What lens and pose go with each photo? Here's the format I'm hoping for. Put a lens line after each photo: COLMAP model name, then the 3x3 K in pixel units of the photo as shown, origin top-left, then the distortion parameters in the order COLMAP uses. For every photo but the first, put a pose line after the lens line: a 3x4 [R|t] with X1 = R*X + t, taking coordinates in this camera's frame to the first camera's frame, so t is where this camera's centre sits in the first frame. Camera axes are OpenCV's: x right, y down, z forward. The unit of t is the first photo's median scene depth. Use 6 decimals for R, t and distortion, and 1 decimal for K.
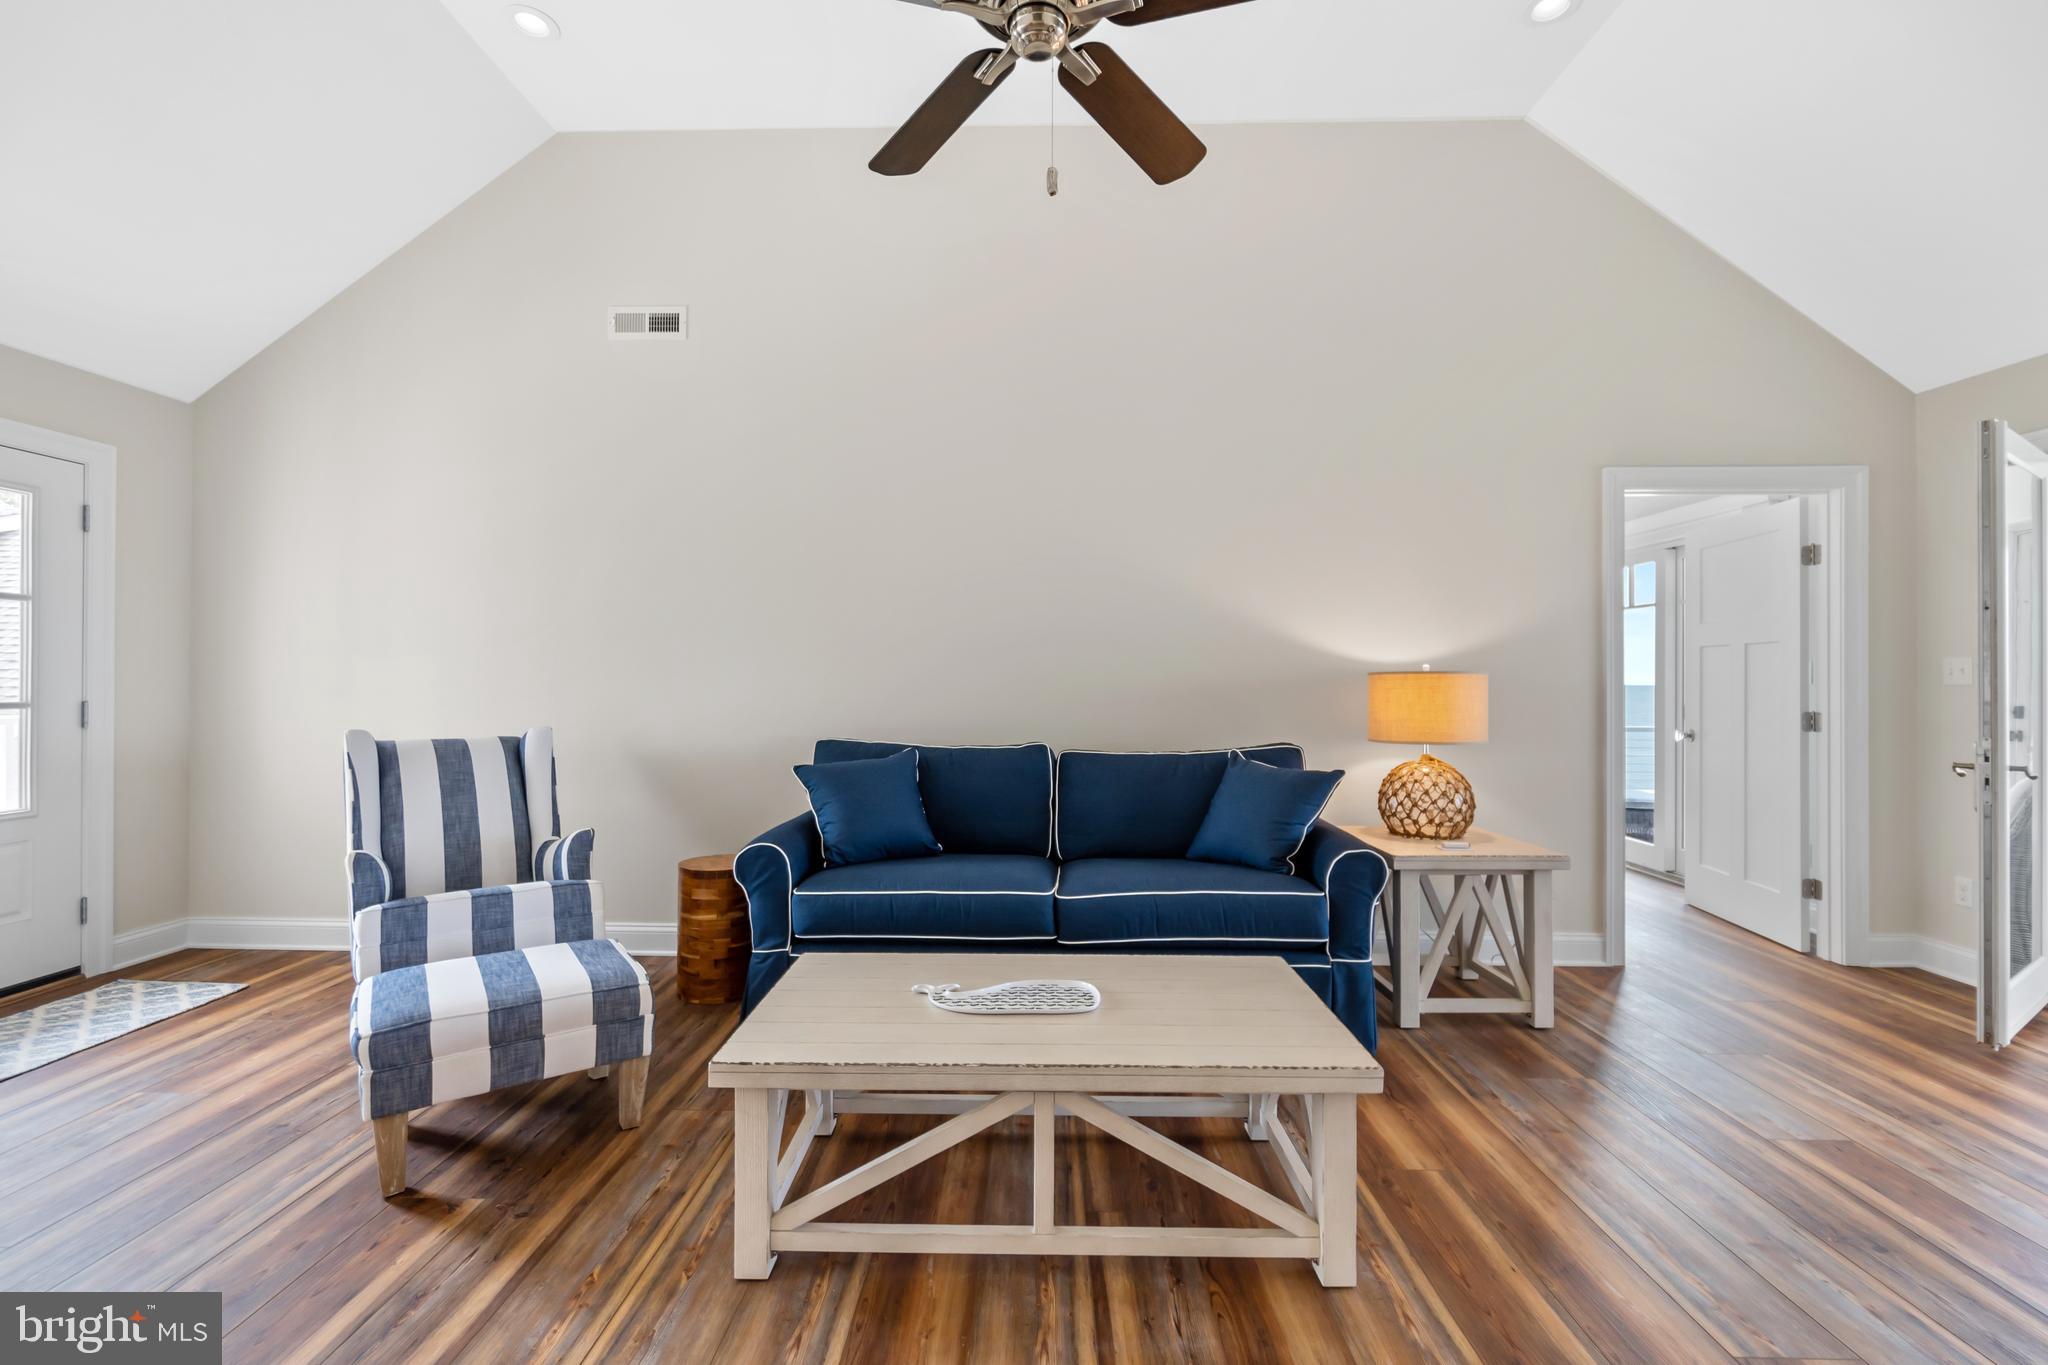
lens RADIAL K [[893.9, 0, 1028.4], [0, 893.9, 682.2], [0, 0, 1]] dist [-0.002931, -0.000910]
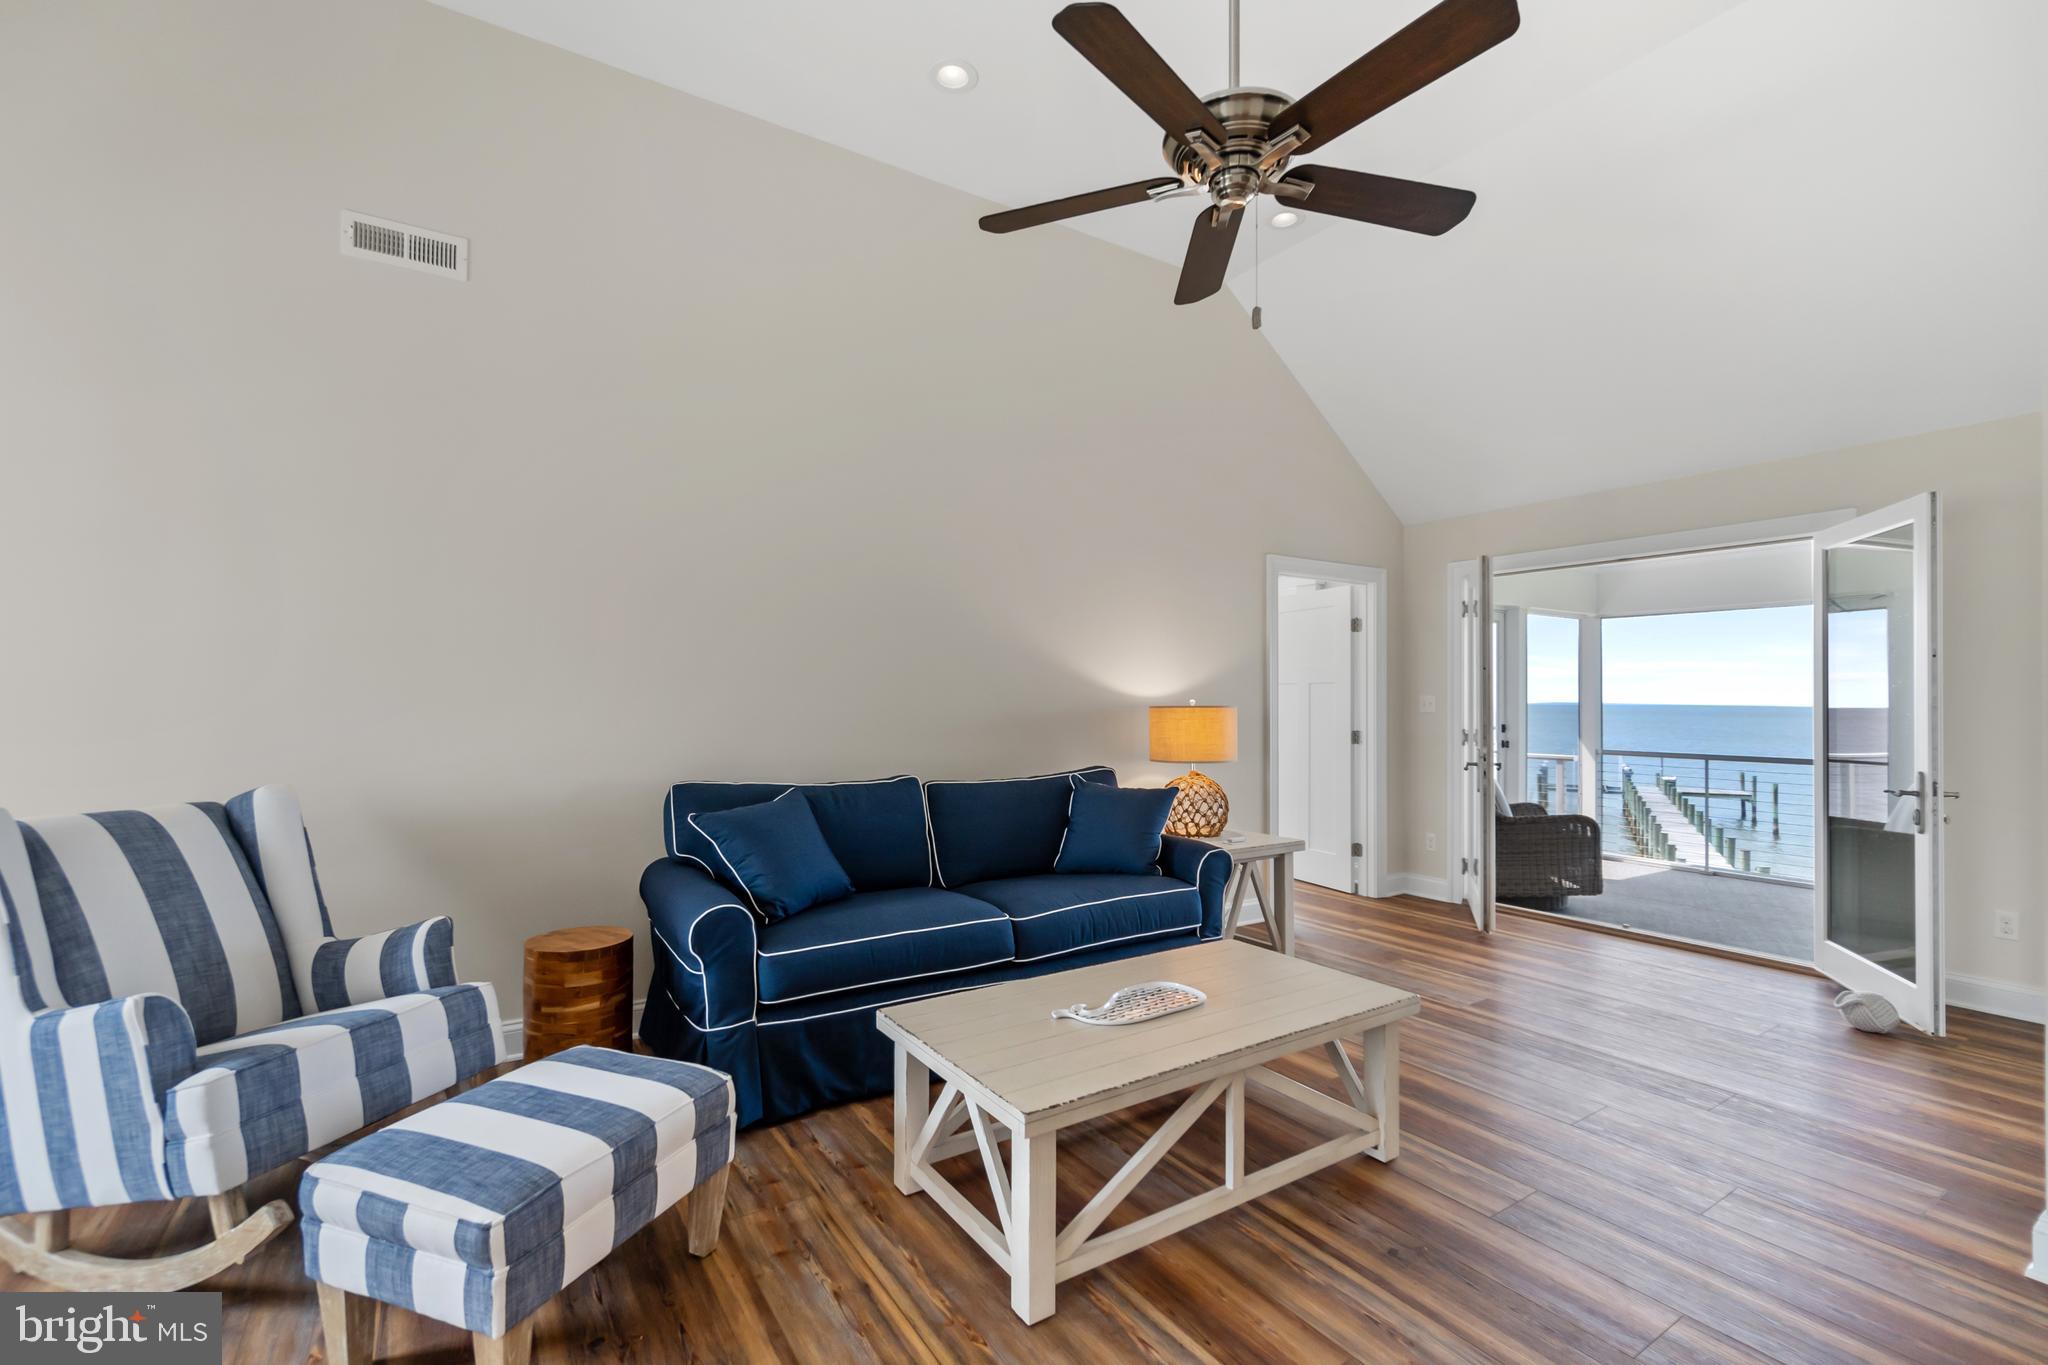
lens RADIAL K [[893.9, 0, 1028.0], [0, 893.9, 697.6], [0, 0, 1]] dist [-0.002931, -0.000910]
pose [[0.826014, 0.002706, 0.563643, -0.547564], [-0.000965, 0.999994, -0.003387, -0.021968], [-0.563649, 0.002253, 0.826012, 0.102170]]
